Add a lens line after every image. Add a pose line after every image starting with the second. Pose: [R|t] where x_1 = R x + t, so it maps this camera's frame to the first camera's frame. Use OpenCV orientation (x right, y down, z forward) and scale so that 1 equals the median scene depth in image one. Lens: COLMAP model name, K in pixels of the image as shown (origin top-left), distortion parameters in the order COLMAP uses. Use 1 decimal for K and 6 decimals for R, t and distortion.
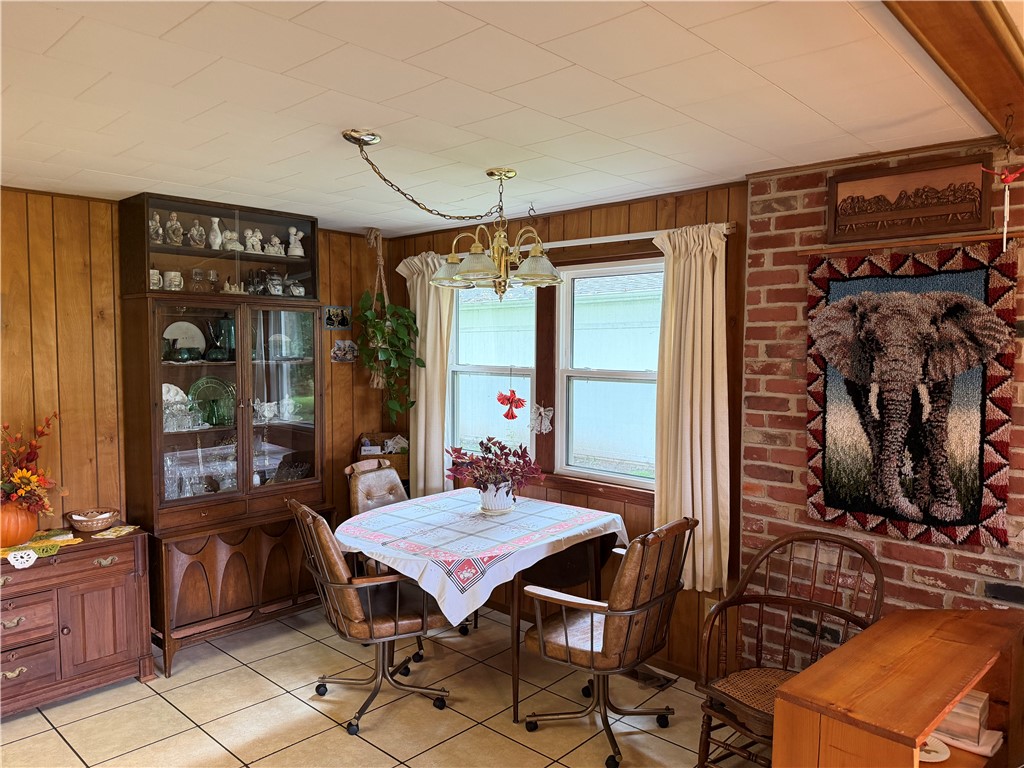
lens RADIAL K [[718.1, 0, 512.0], [0, 718.1, 384.0], [0, 0, 1]] dist [0.047340, -0.077321]
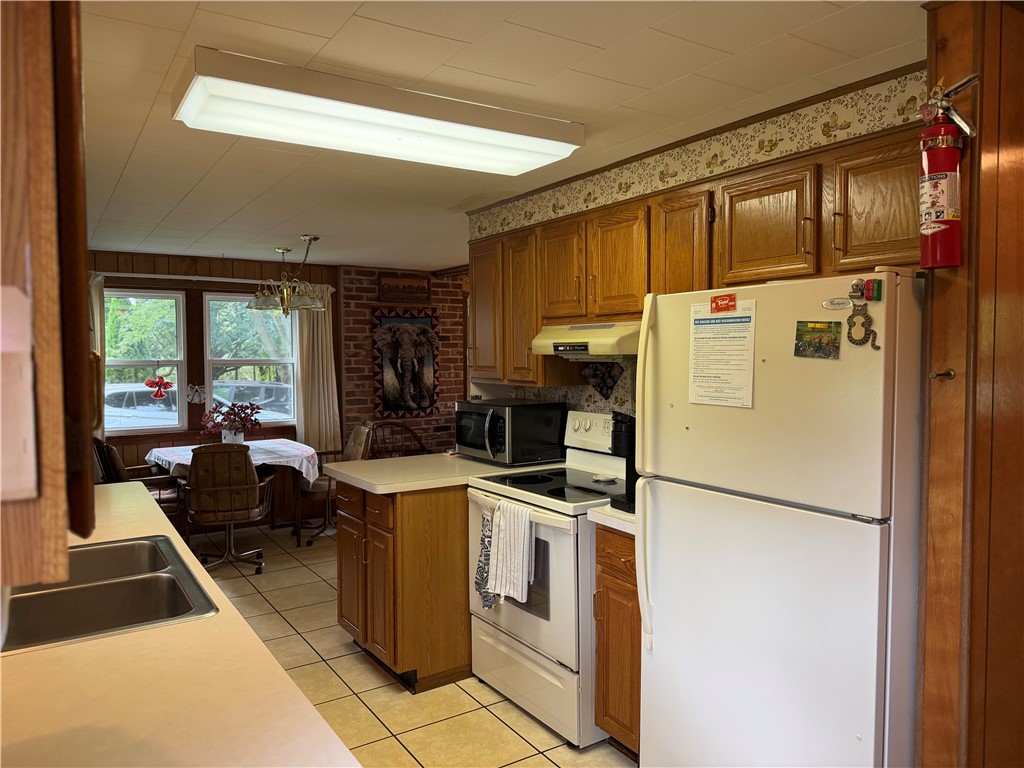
lens RADIAL K [[722.5, 0, 508.5], [0, 722.5, 385.2], [0, 0, 1]] dist [0.118479, -0.193573]
pose [[0.240349, -0.048231, 0.969488, -1.843421], [0.061180, 0.997532, 0.034459, 0.026578], [-0.968757, 0.051031, 0.242707, 0.009746]]
